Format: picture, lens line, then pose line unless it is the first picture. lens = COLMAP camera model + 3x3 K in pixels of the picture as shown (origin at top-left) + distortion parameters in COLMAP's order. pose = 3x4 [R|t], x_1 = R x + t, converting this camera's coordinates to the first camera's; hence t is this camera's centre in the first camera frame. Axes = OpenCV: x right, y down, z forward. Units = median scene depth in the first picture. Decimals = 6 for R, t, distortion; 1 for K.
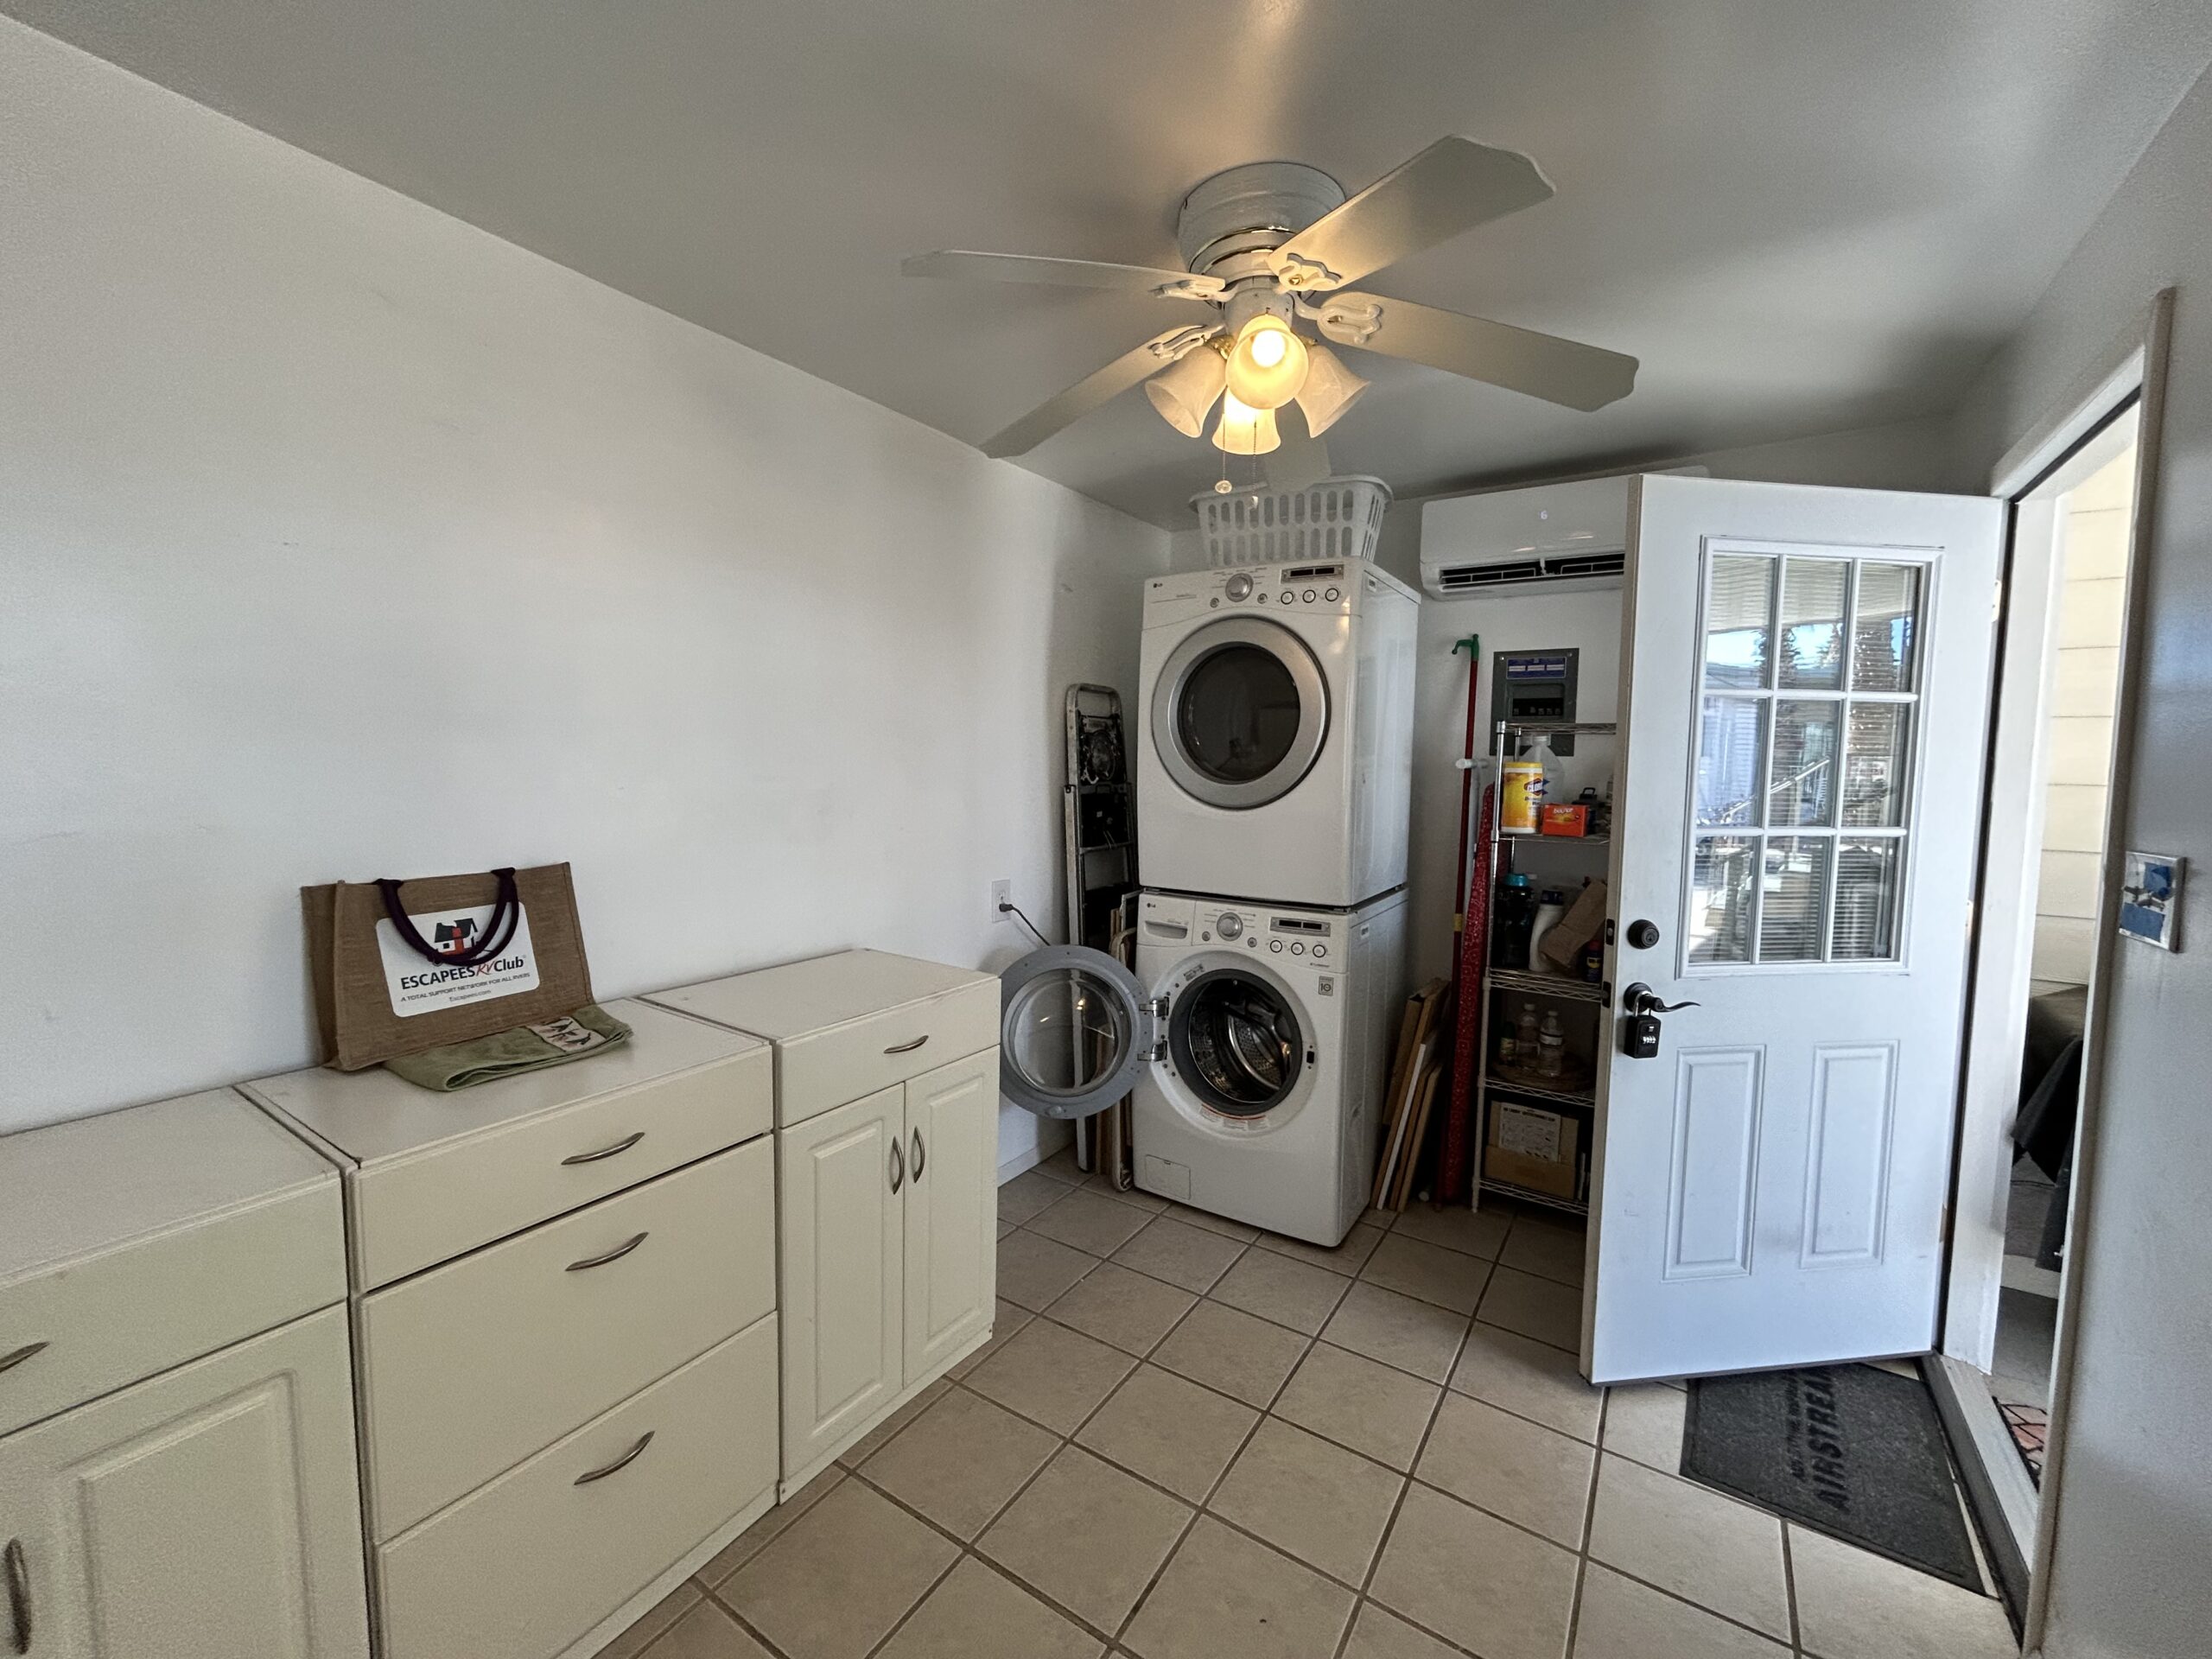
lens RADIAL K [[900.5, 0, 1100.3], [0, 900.5, 831.3], [0, 0, 1]] dist [-0.003245, 0.000086]
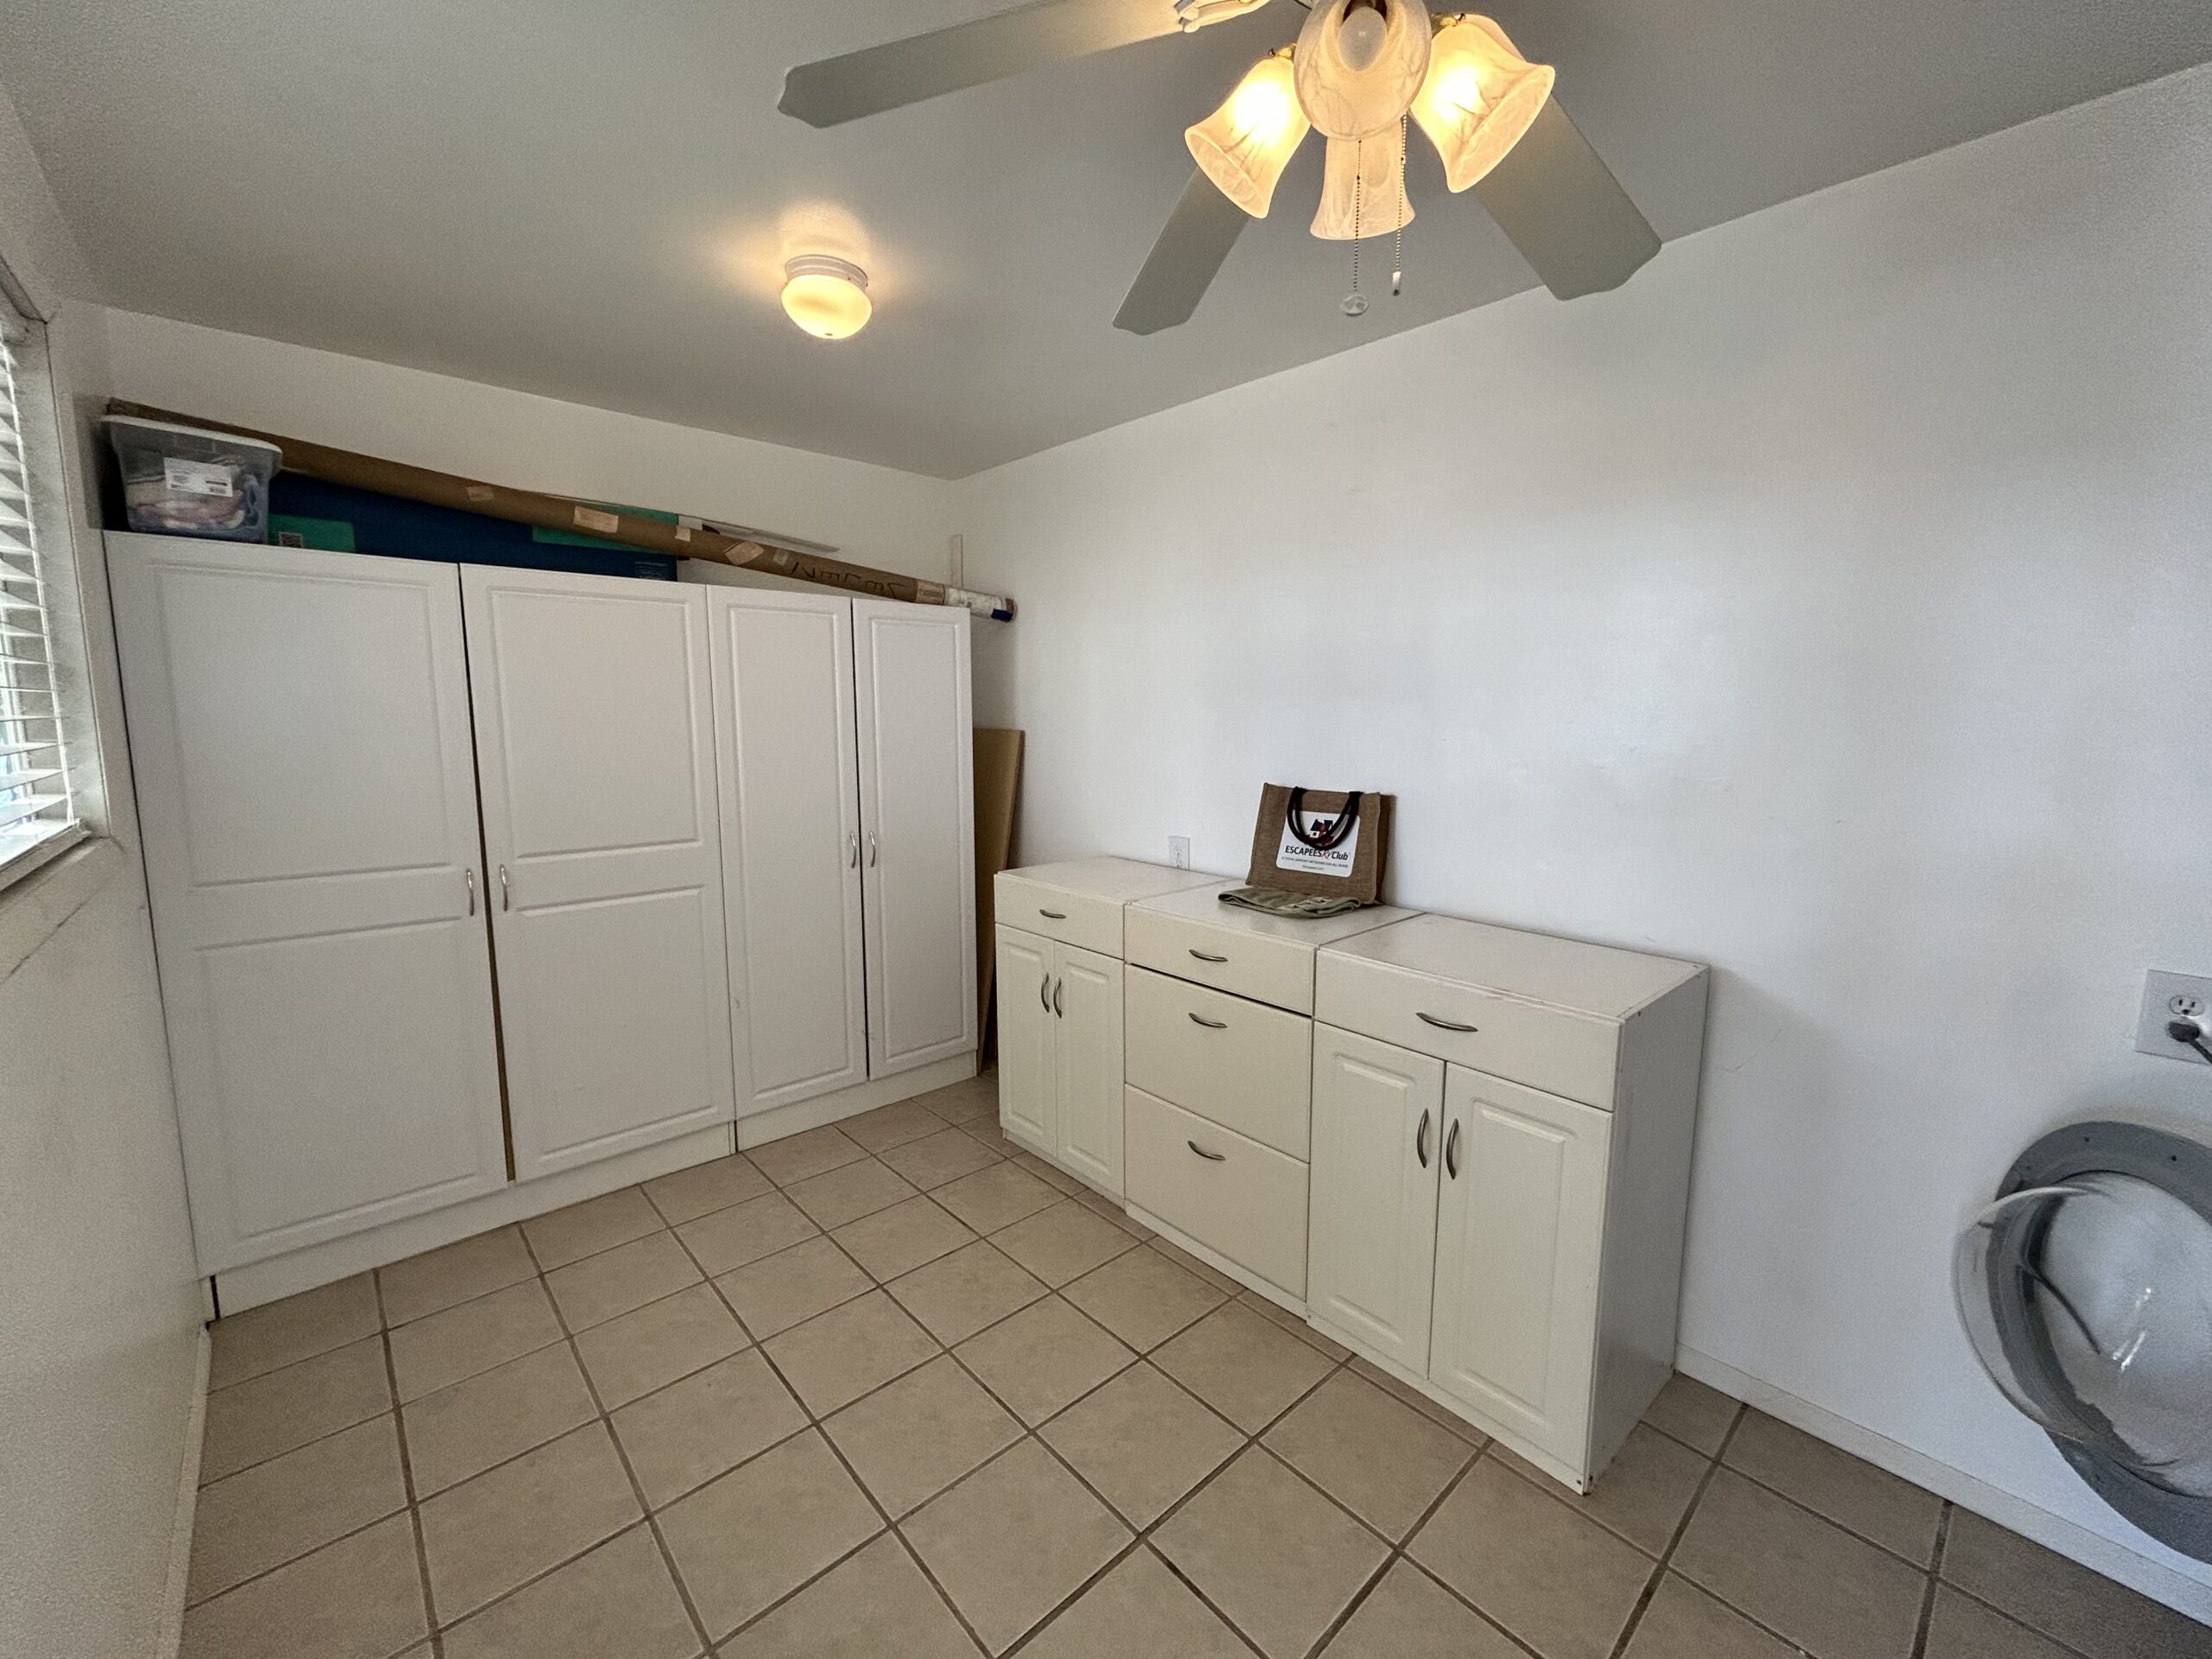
lens RADIAL K [[900.5, 0, 1104.7], [0, 900.5, 823.0], [0, 0, 1]] dist [-0.003245, 0.000086]
pose [[-0.257486, 0.107363, -0.960299, 0.855037], [-0.081732, 0.987827, 0.132356, -0.068680], [0.962819, 0.112567, -0.245577, 0.997633]]
